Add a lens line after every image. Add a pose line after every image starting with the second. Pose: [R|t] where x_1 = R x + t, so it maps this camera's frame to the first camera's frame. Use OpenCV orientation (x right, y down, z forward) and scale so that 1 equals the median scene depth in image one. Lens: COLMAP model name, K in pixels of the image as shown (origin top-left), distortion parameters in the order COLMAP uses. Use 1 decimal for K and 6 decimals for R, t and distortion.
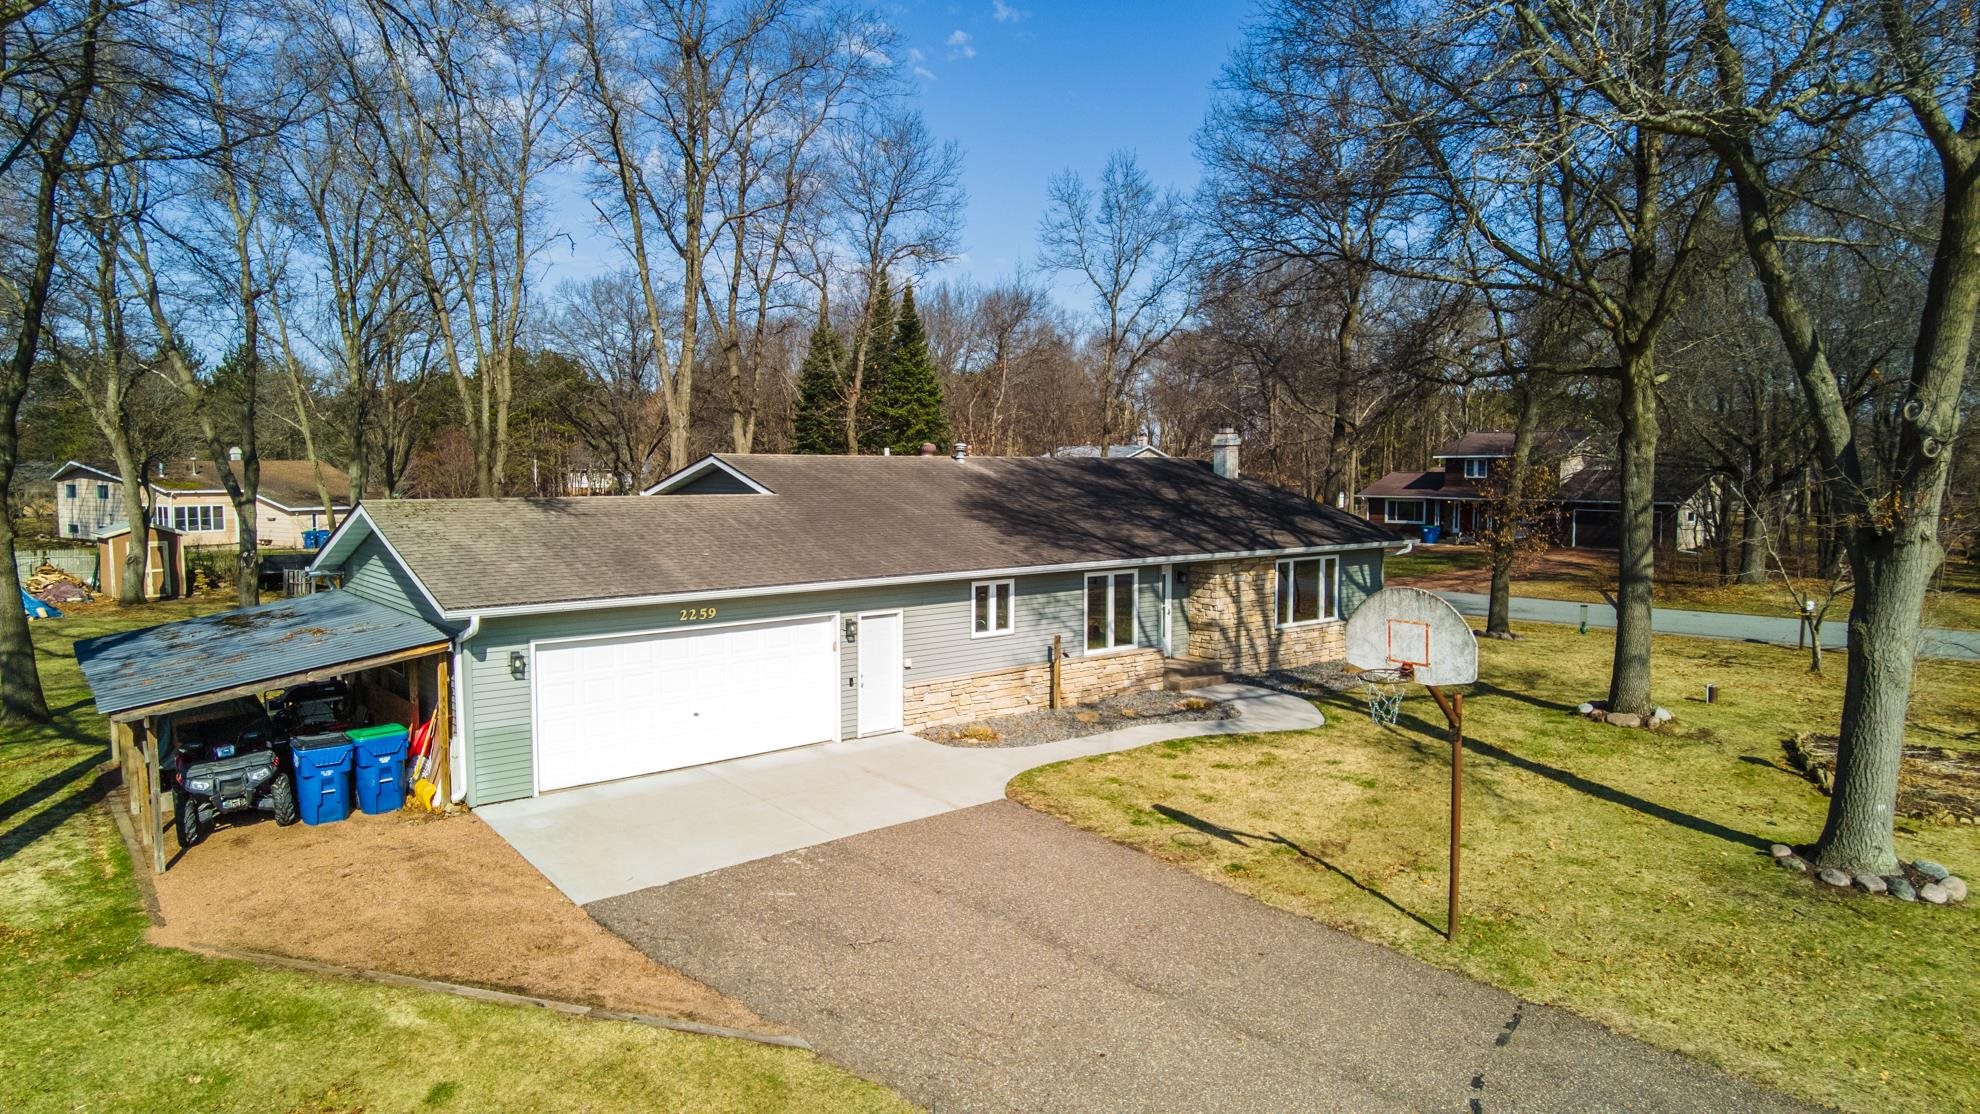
lens RADIAL K [[1198.4, 0, 990.1], [0, 1198.4, 559.6], [0, 0, 1]] dist [-0.004335, -0.006335]
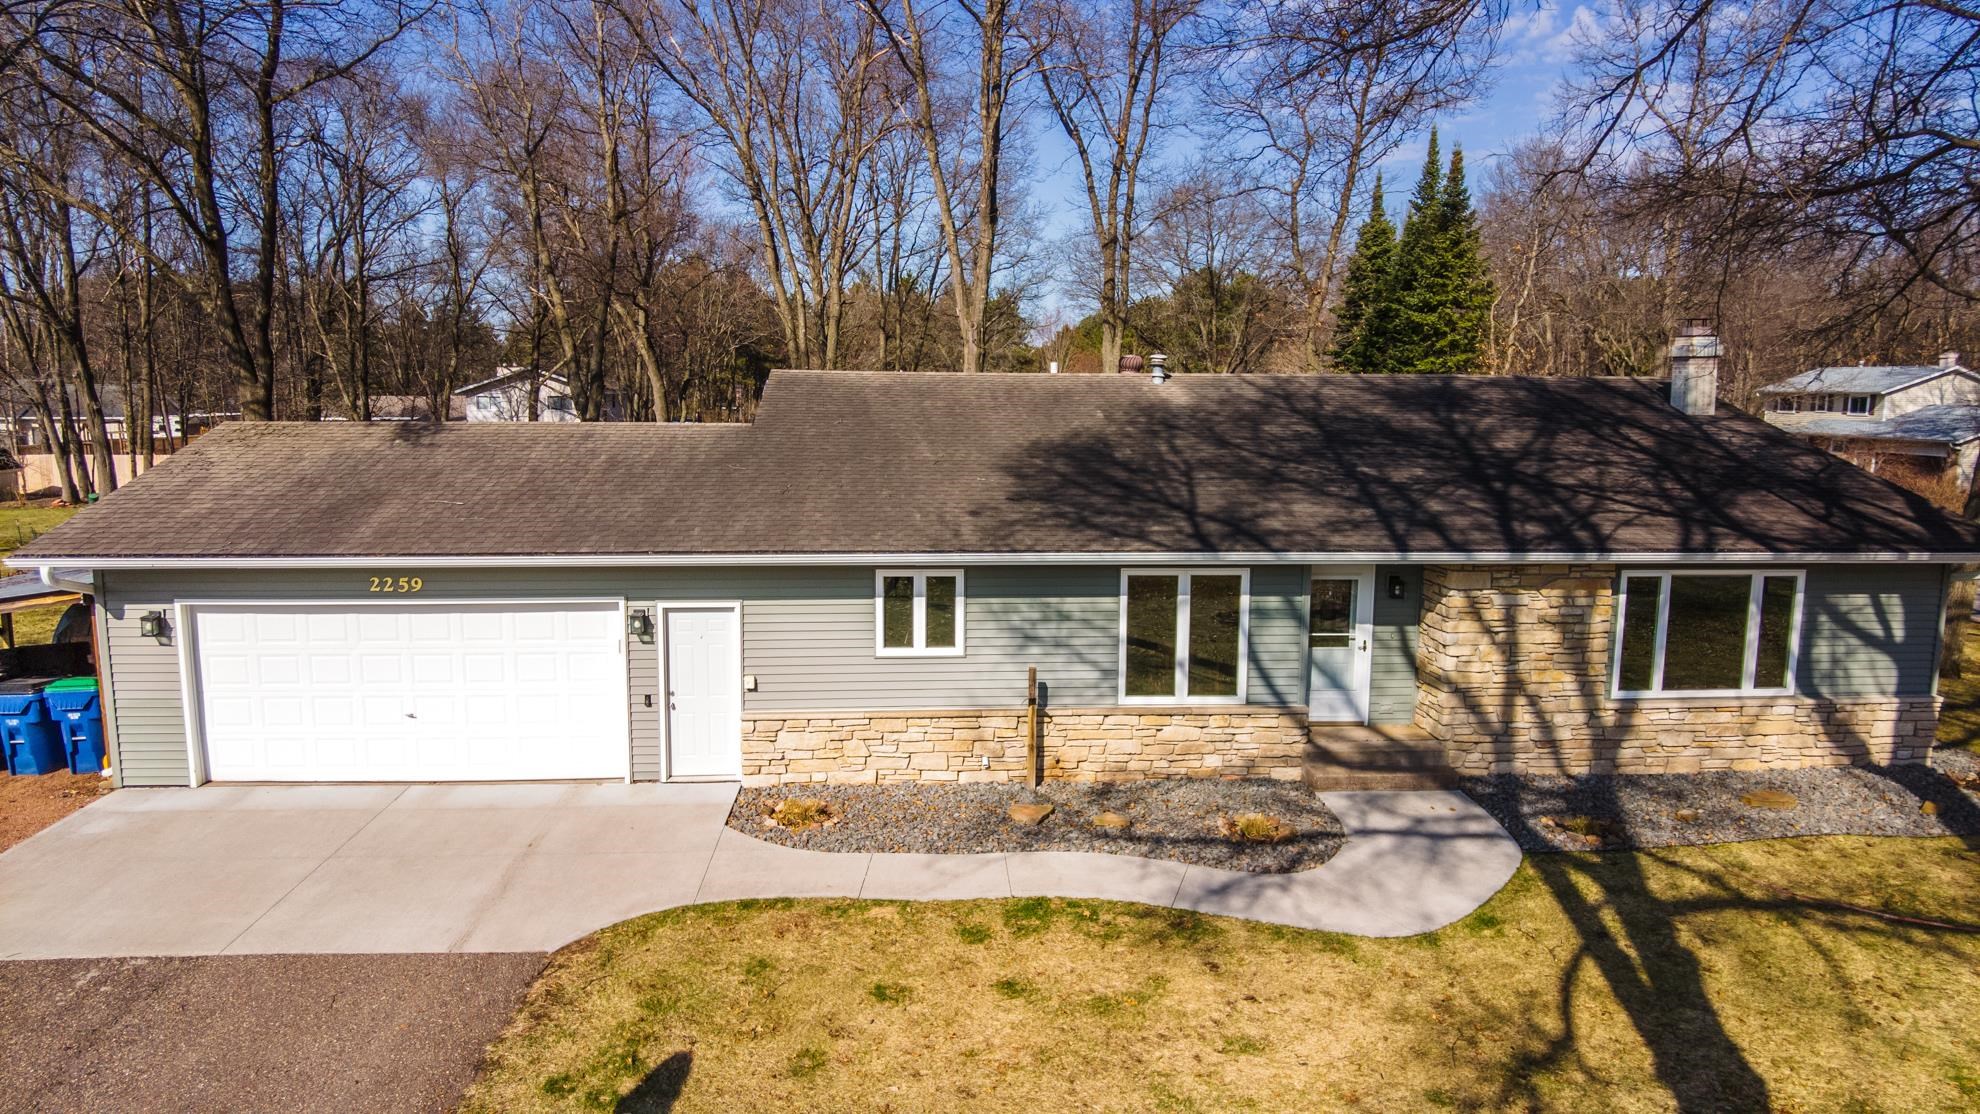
lens RADIAL K [[1198.4, 0, 991.3], [0, 1198.4, 551.7], [0, 0, 1]] dist [-0.004335, -0.006335]
pose [[0.800088, 0.088034, -0.593387, 0.374120], [-0.053215, 0.995689, 0.075967, -0.038905], [0.597517, -0.029204, 0.801324, 0.473429]]
